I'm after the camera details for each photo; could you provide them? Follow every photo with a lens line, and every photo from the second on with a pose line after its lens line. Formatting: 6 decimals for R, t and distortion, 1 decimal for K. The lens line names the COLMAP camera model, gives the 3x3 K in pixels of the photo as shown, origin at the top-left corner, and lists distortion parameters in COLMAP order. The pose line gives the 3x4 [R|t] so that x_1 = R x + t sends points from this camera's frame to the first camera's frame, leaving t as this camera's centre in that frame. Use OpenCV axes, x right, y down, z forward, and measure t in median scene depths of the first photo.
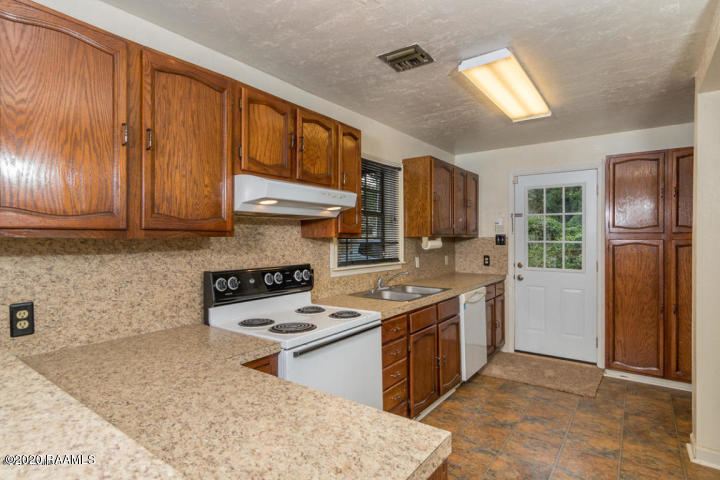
lens RADIAL K [[373.9, 0, 366.2], [0, 373.9, 238.8], [0, 0, 1]] dist [-0.001216, -0.000888]
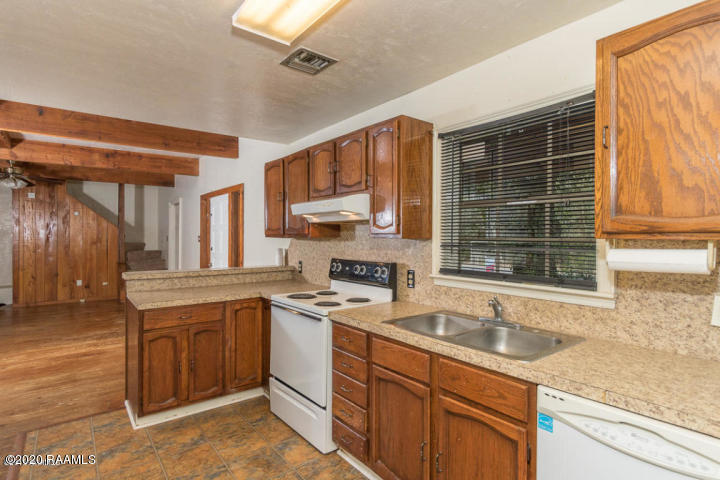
lens RADIAL K [[373.9, 0, 366.2], [0, 373.9, 238.8], [0, 0, 1]] dist [-0.001216, -0.000888]
pose [[-0.268726, 0.021596, -0.962975, 0.954311], [0.006990, 0.999766, 0.020471, -0.026437], [0.963191, -0.001230, -0.268814, 1.304310]]
